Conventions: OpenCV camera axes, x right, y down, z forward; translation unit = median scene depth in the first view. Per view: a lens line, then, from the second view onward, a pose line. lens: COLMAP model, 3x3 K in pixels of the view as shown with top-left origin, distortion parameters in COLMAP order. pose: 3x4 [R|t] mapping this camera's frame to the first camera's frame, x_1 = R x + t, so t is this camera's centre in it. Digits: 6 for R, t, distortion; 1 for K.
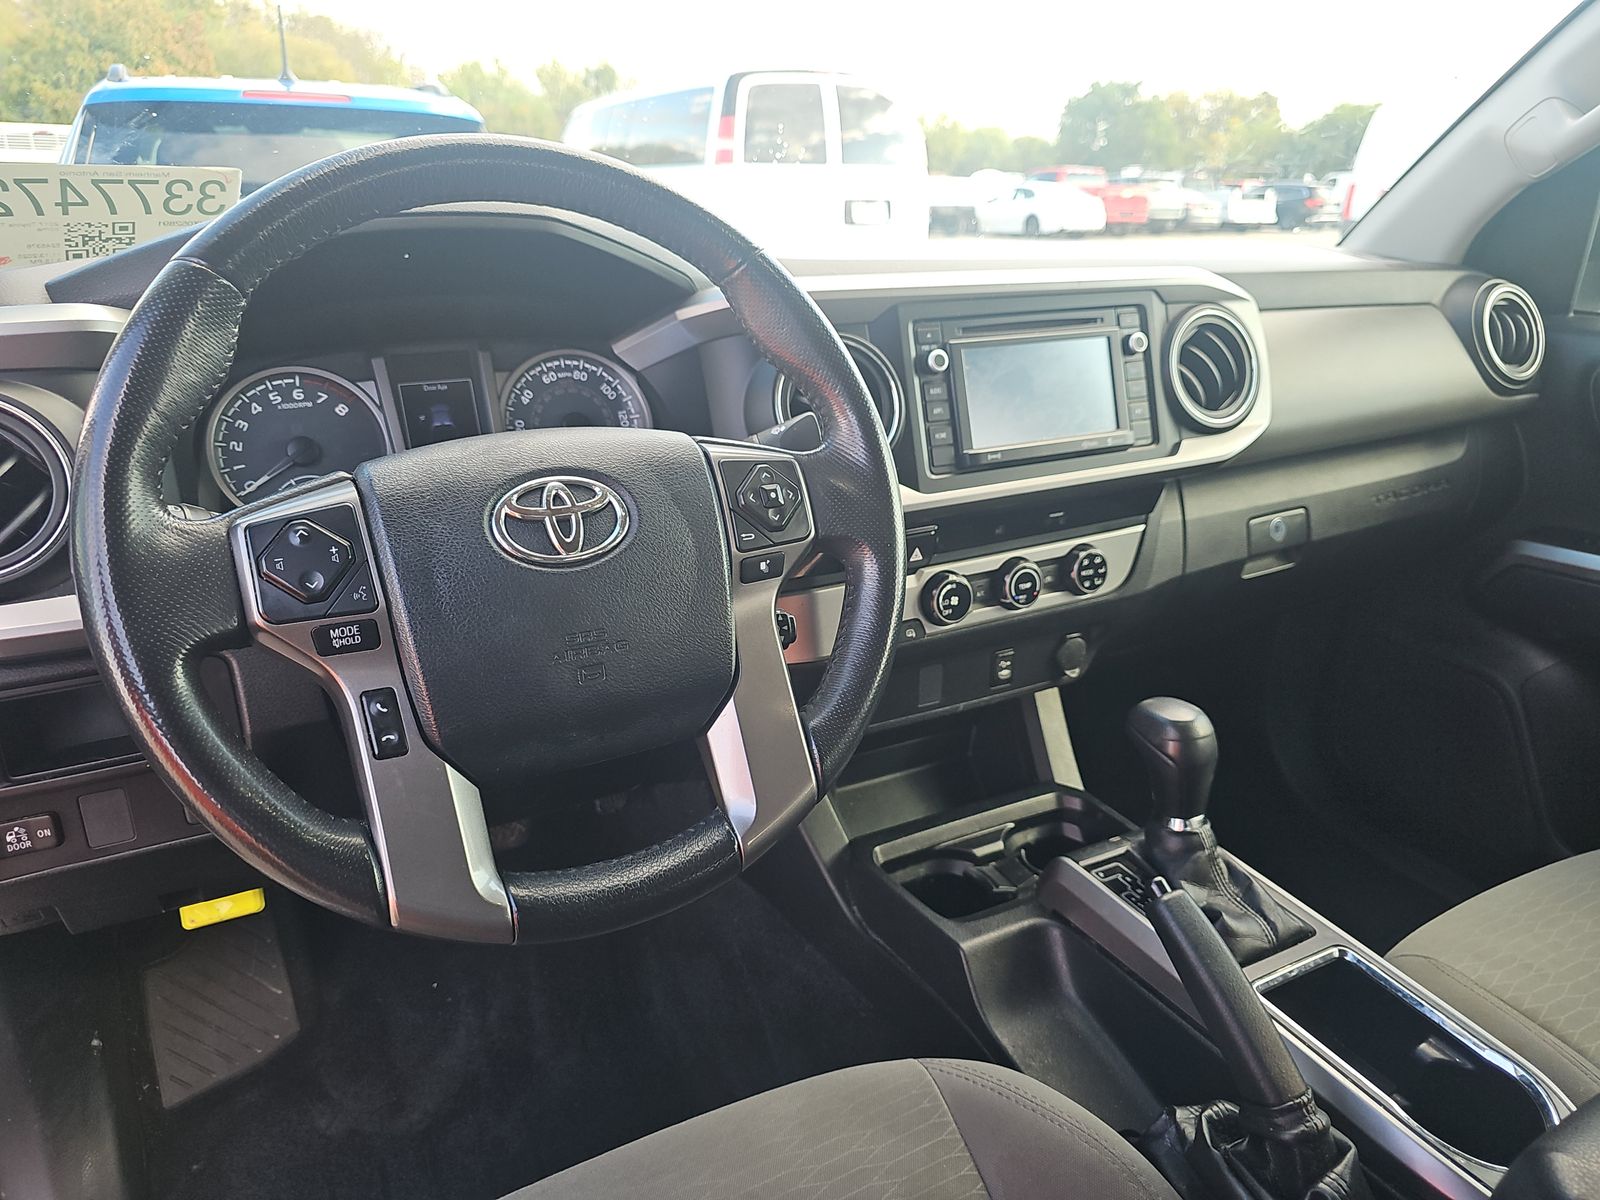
lens RADIAL K [[1074.7, 0, 800.0], [0, 1074.7, 600.0], [0, 0, 1]] dist [0.006666, -0.012580]
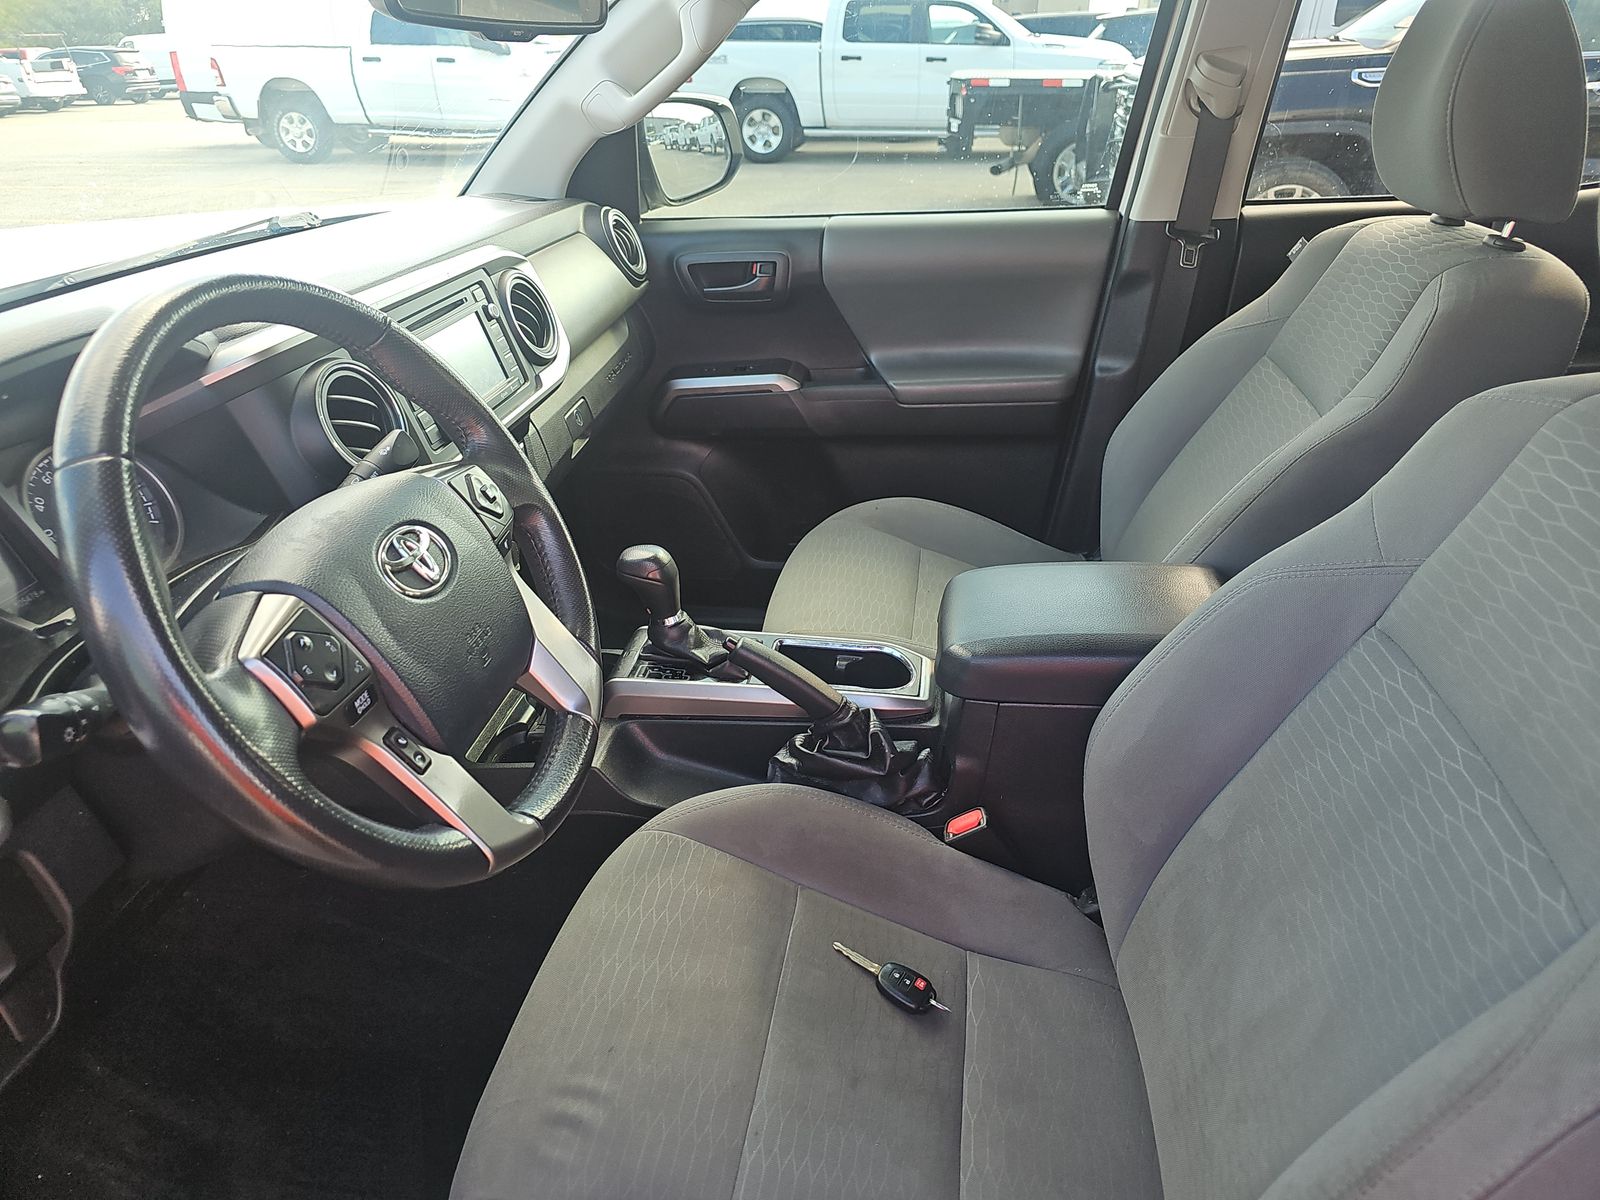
lens RADIAL K [[1078.5, 0, 800.0], [0, 1078.5, 600.0], [0, 0, 1]] dist [0.000036, -0.001656]
pose [[0.573667, -0.396925, 0.716489, -0.601630], [0.313268, 0.914557, 0.255830, -0.145274], [-0.756815, 0.077692, 0.648995, -0.127856]]
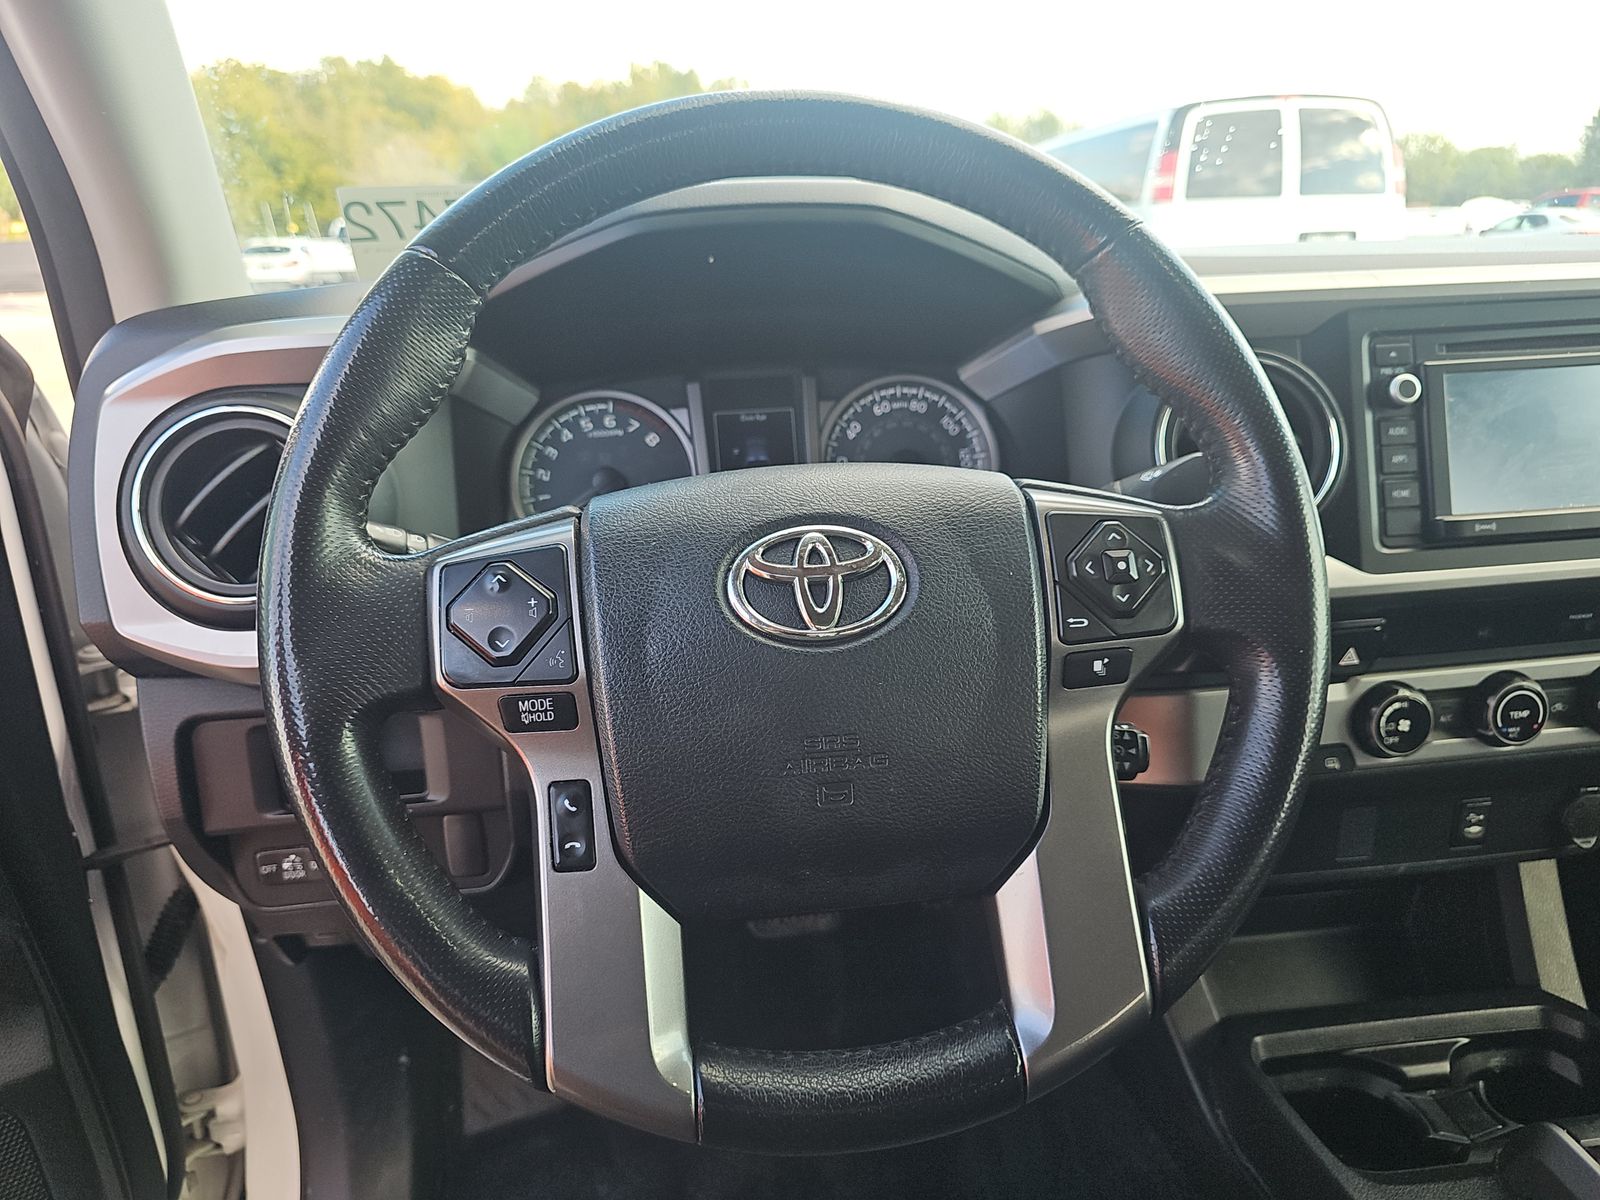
lens RADIAL K [[1069.3, 0, 798.9], [0, 1069.3, 612.1], [0, 0, 1]] dist [0.019226, -0.038695]
pose [[0.927957, 0.079030, -0.364212, 0.025801], [-0.091441, 0.995667, -0.016929, -0.026659], [0.361296, 0.049014, 0.931162, 0.200485]]
